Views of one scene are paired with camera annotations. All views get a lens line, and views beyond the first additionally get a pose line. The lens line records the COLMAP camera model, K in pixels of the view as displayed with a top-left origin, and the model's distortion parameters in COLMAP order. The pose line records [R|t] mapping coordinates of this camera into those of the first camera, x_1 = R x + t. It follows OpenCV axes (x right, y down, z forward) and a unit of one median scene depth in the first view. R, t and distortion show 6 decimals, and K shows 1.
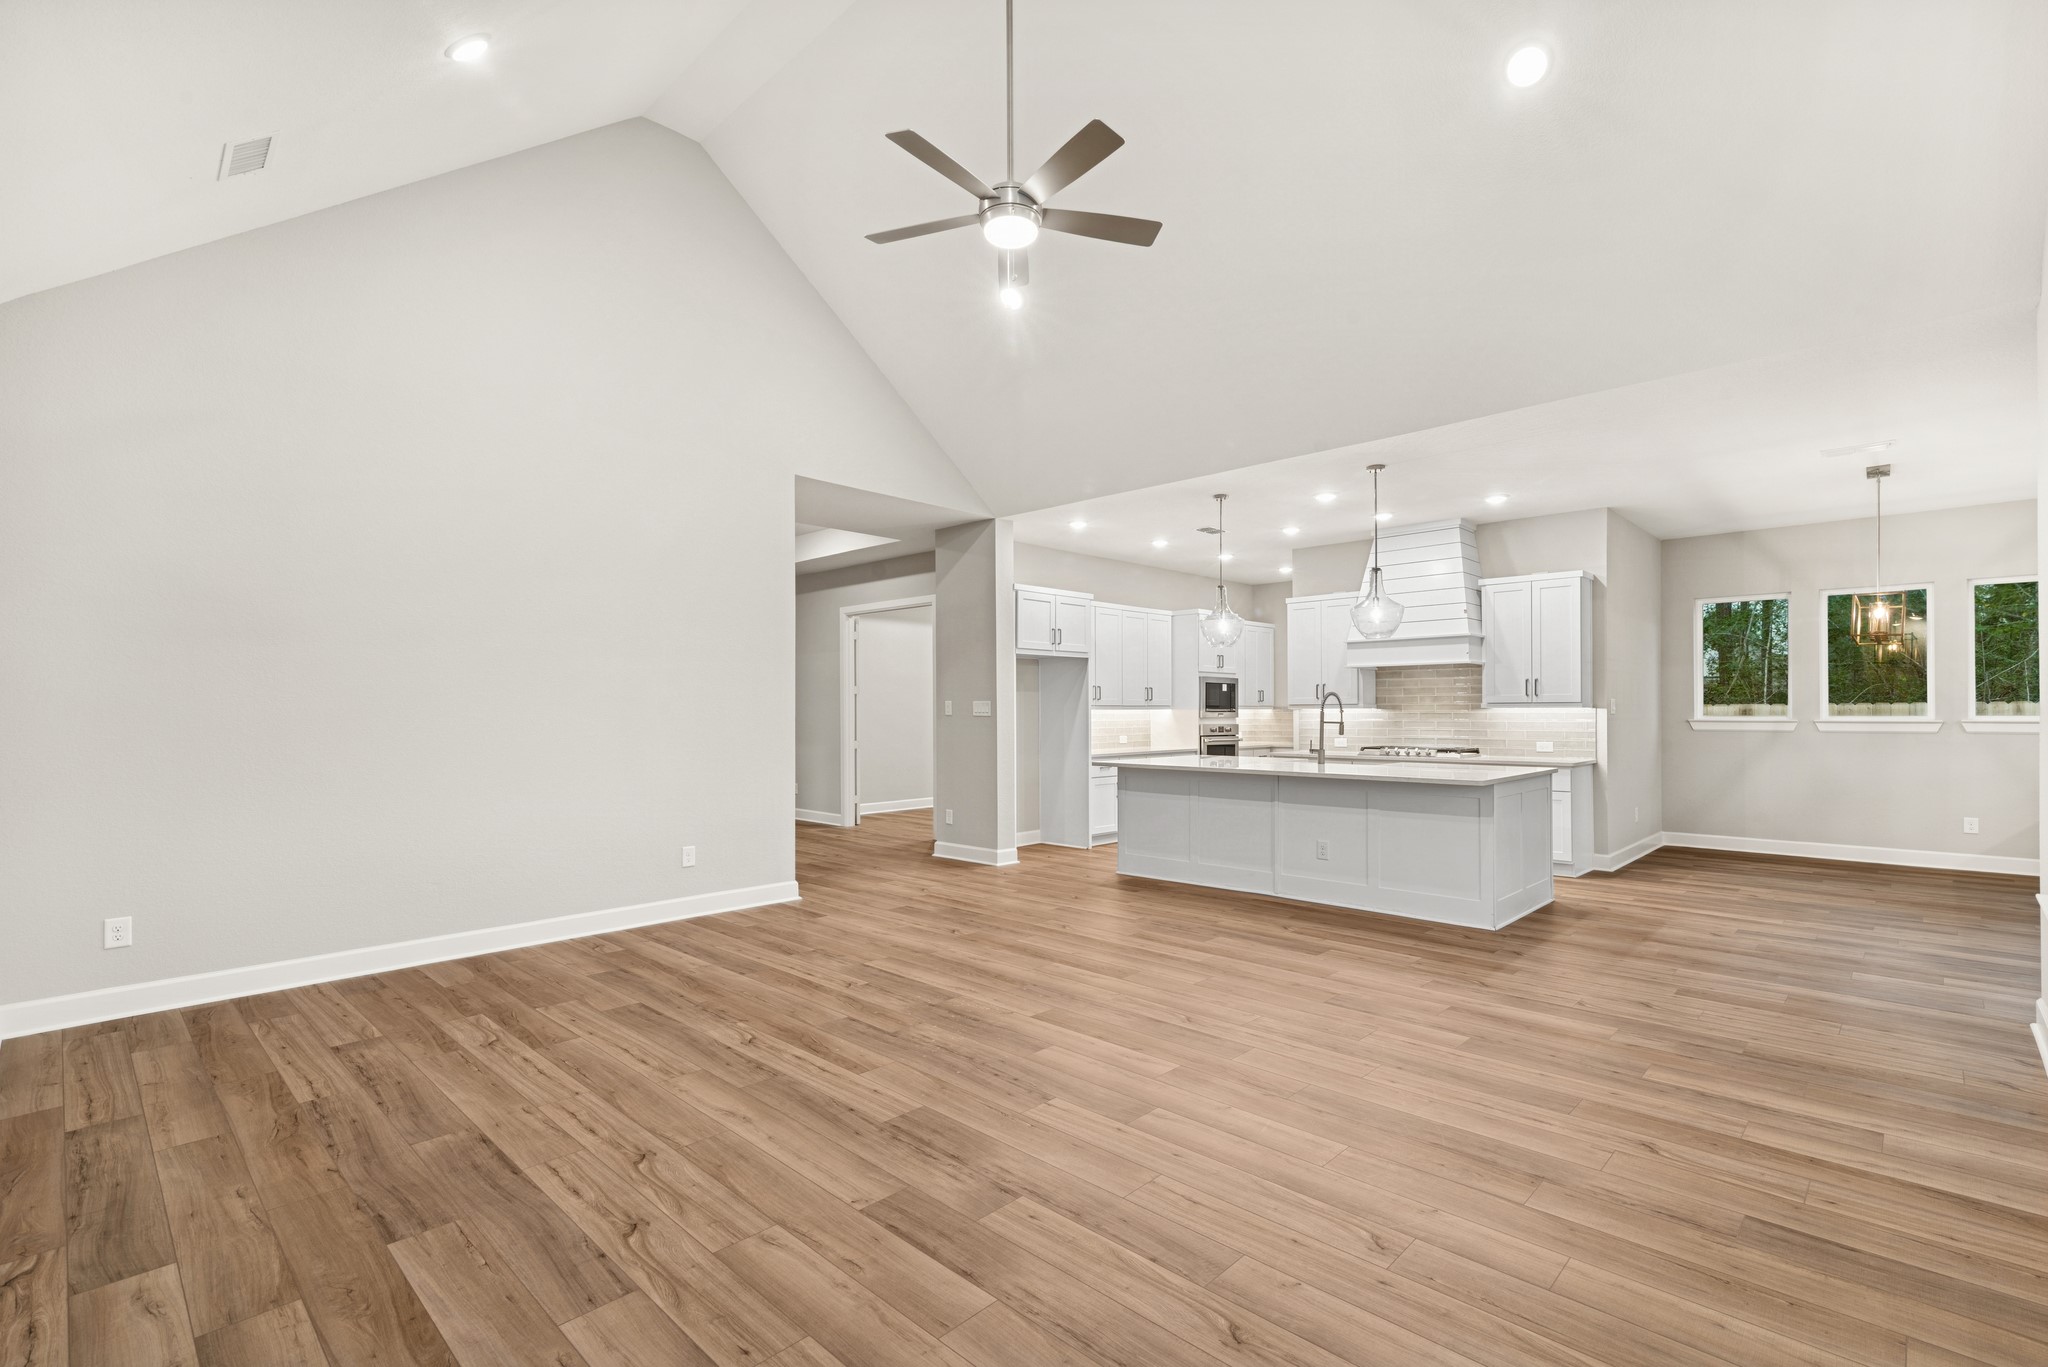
lens RADIAL K [[930.1, 0, 1019.3], [0, 930.1, 705.3], [0, 0, 1]] dist [0.017450, 0.000146]
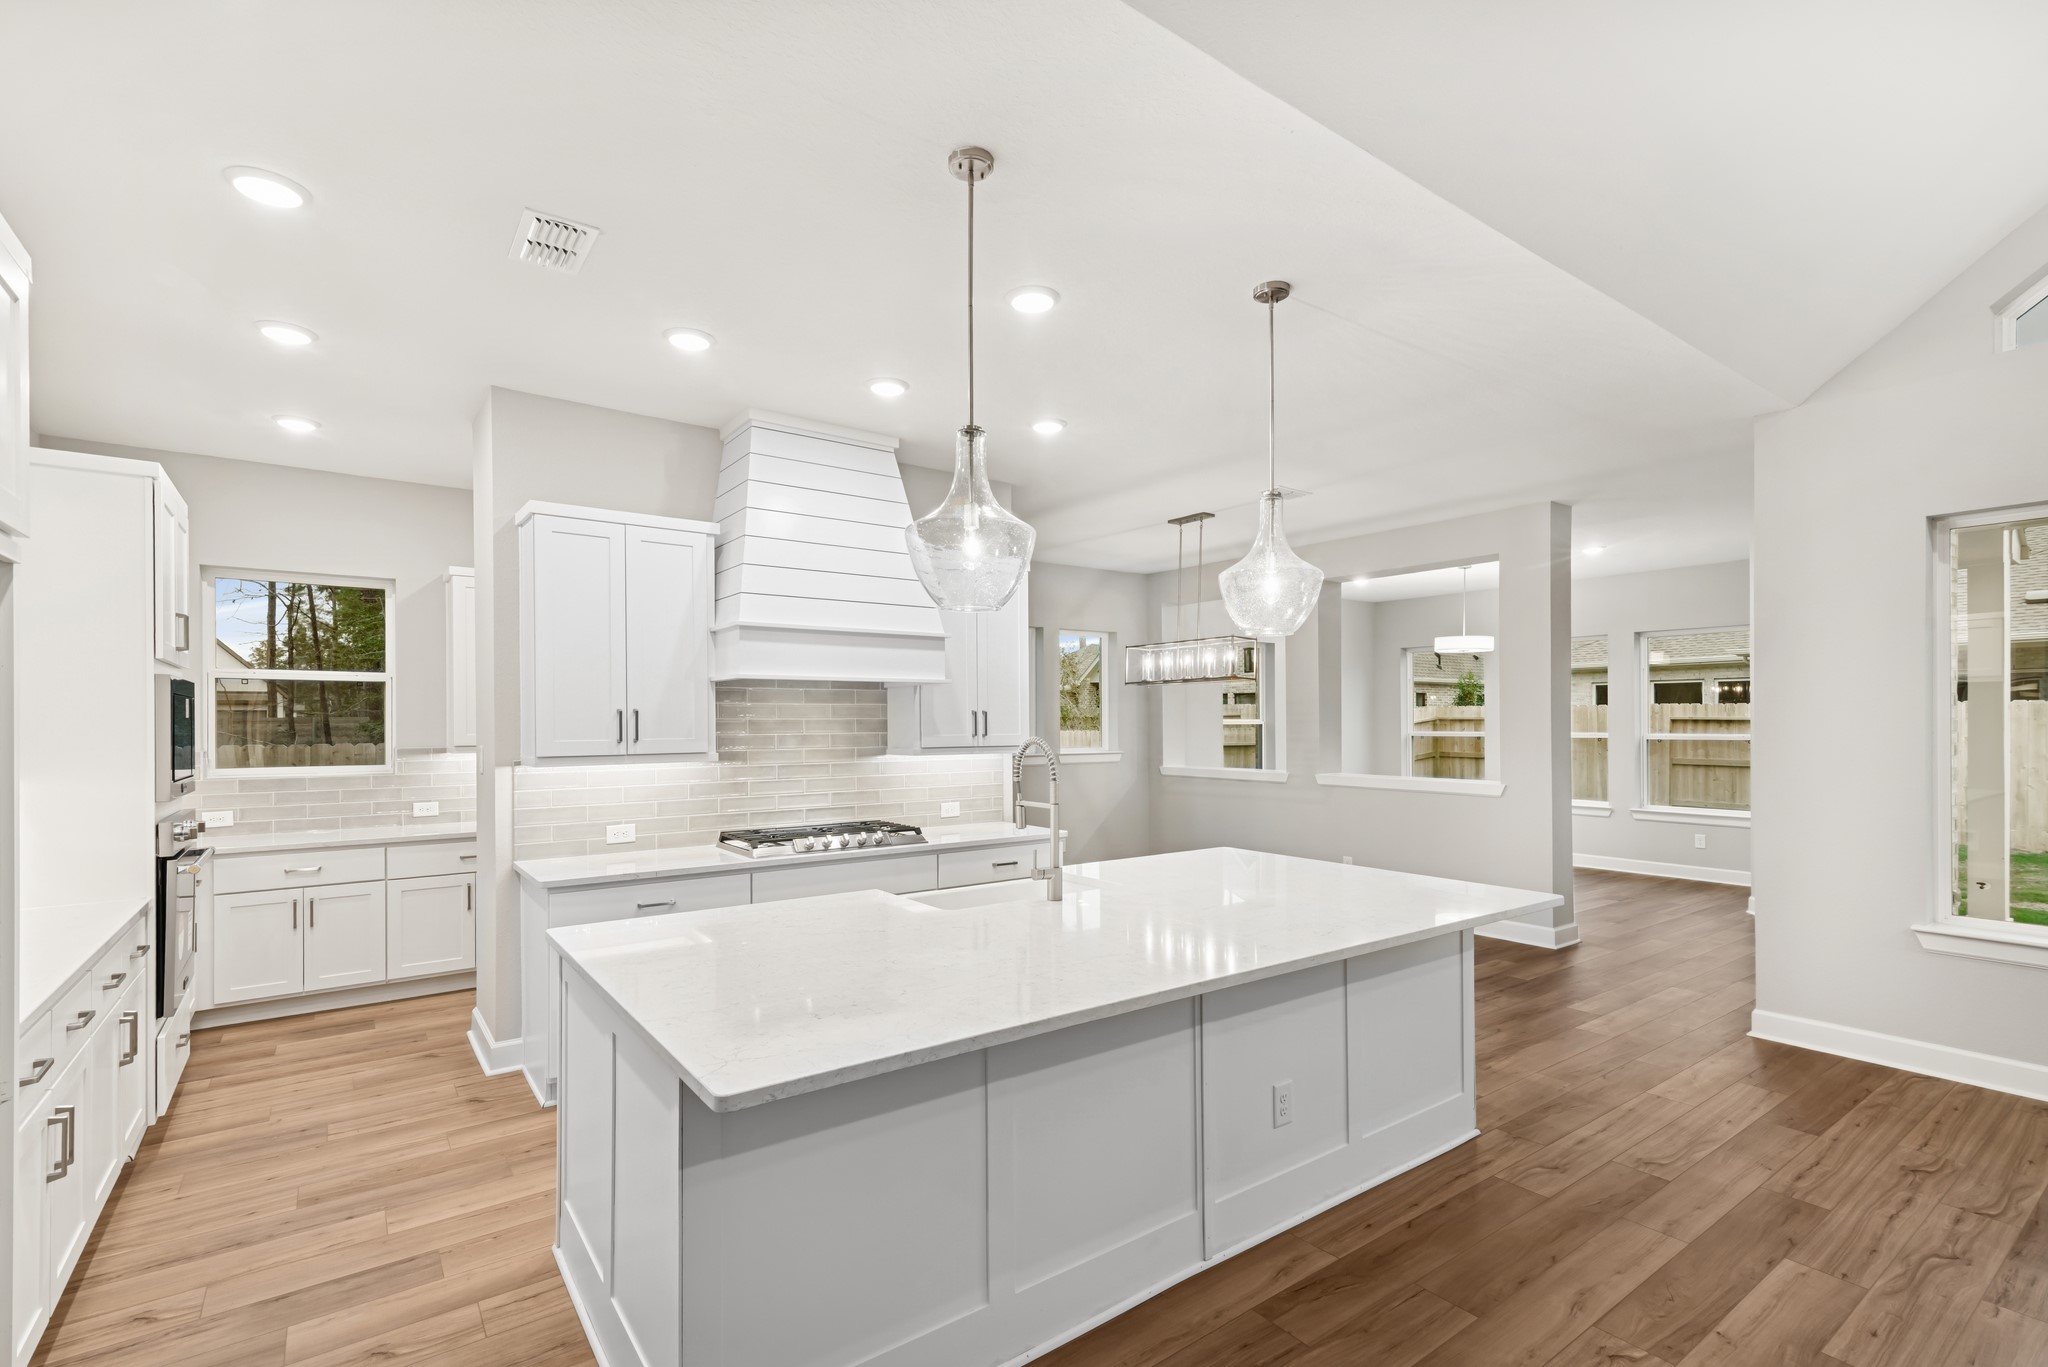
lens RADIAL K [[939.7, 0, 1026.9], [0, 939.7, 726.0], [0, 0, 1]] dist [0.011232, 0.000032]
pose [[0.162571, -0.002045, 0.986695, -0.116315], [-0.004121, 0.999988, 0.002751, -0.021091], [-0.986688, -0.004513, 0.162560, 0.923365]]
